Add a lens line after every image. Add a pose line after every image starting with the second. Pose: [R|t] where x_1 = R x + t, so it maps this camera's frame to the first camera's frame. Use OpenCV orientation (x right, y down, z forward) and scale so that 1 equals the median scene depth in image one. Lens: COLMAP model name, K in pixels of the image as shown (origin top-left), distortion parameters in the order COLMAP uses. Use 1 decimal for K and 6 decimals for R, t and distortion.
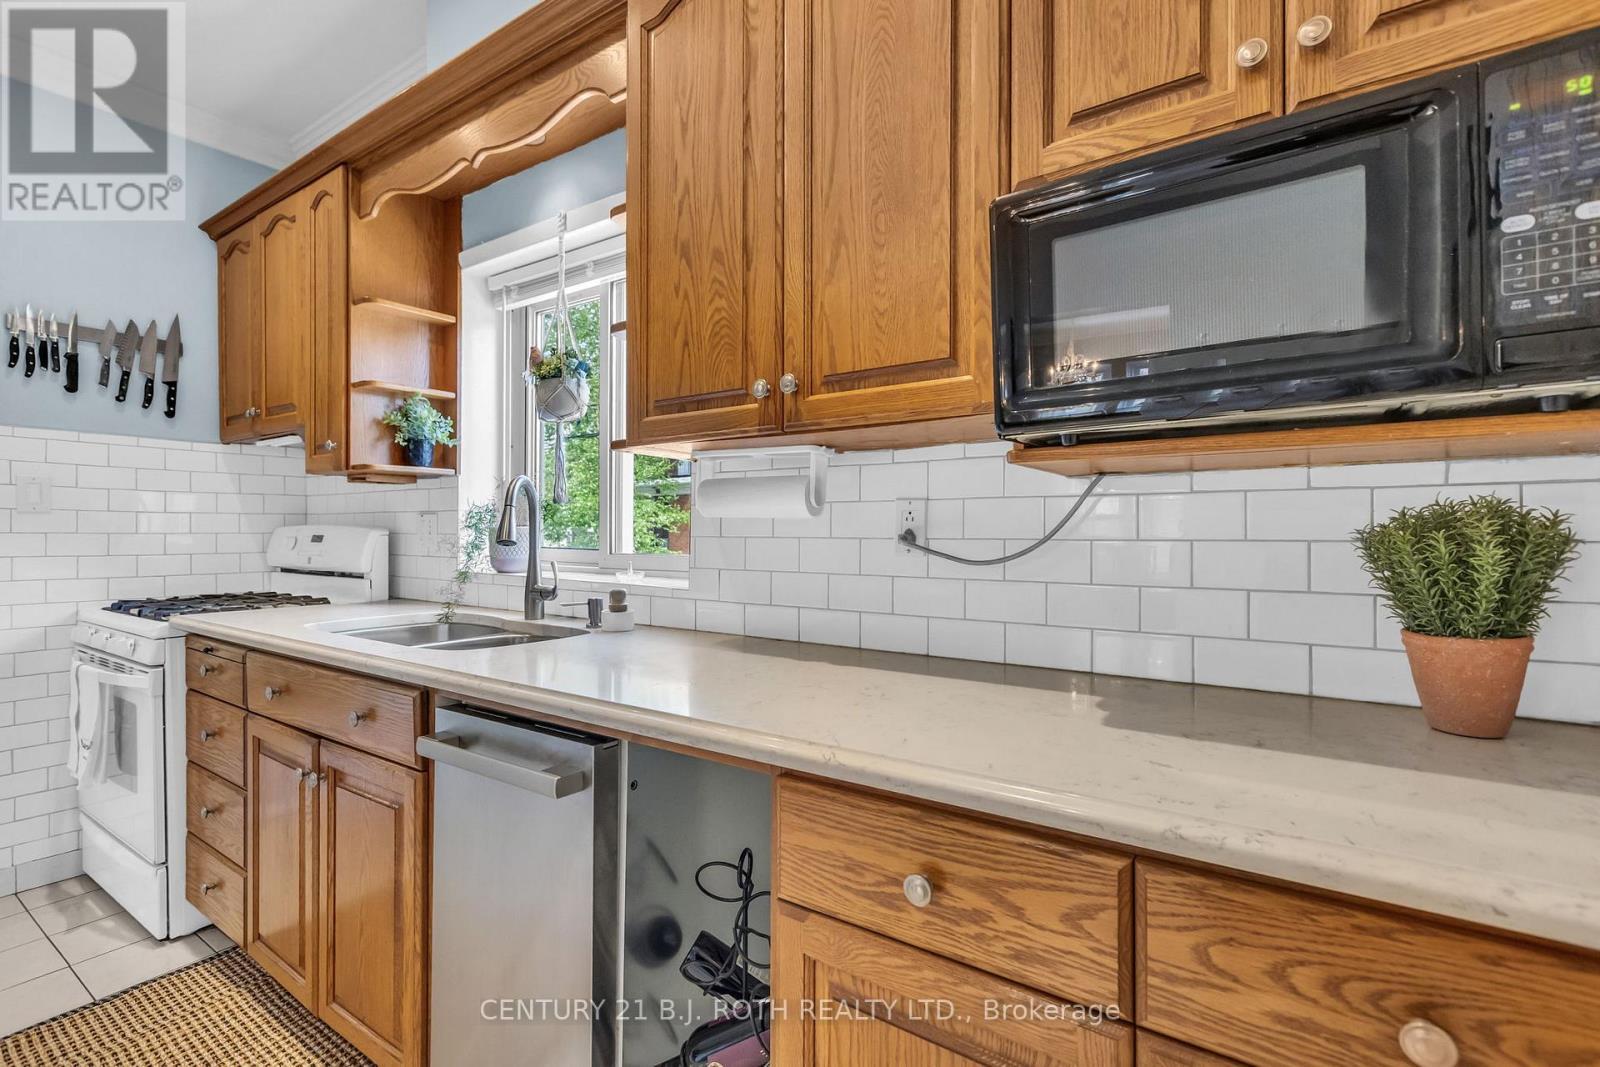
lens RADIAL K [[736.0, 0, 800.0], [0, 736.0, 533.5], [0, 0, 1]] dist [0.002371, -0.000018]
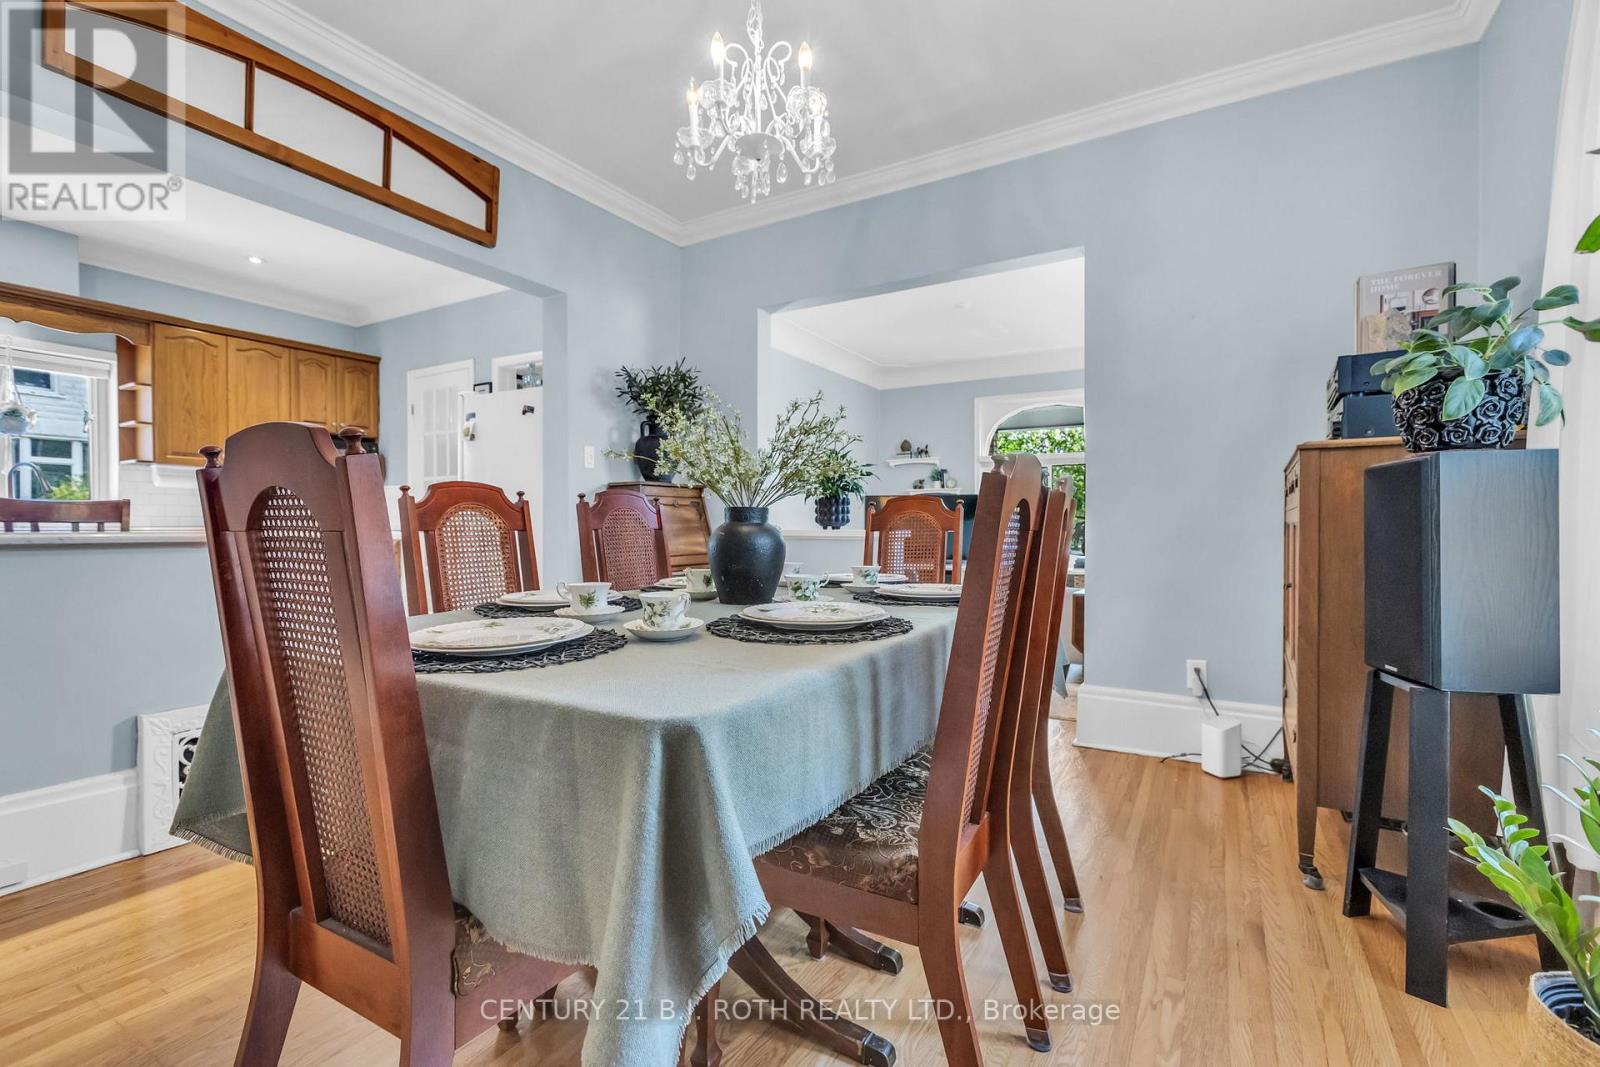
lens RADIAL K [[729.9, 0, 793.2], [0, 729.9, 534.6], [0, 0, 1]] dist [0.000201, 0.000043]
pose [[-0.076133, -0.007414, 0.997070, -4.087344], [0.004290, 0.999961, 0.007763, 0.201996], [-0.997088, 0.004869, -0.076099, -1.708377]]
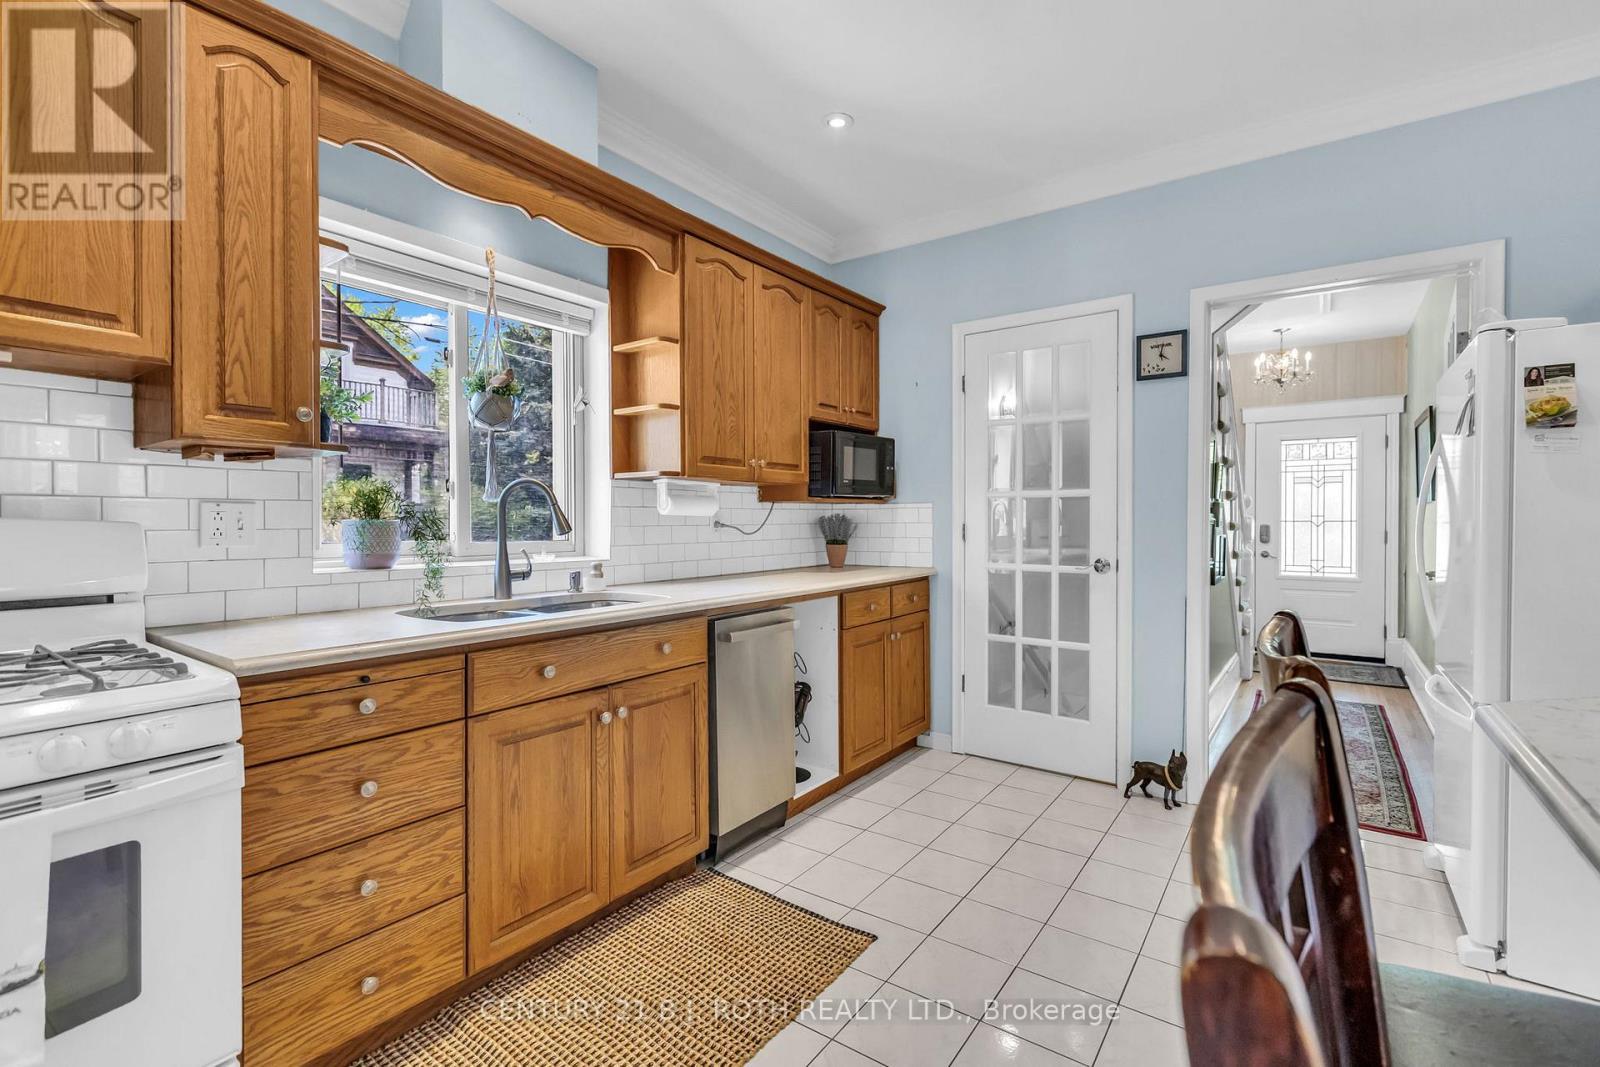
lens RADIAL K [[723.2, 0, 802.1], [0, 723.2, 523.9], [0, 0, 1]] dist [0.000430, 0.000125]
pose [[0.013580, -0.008038, 0.999875, -2.319289], [0.004677, 0.999957, 0.007975, -0.014816], [-0.999897, 0.004569, 0.013617, 0.783363]]
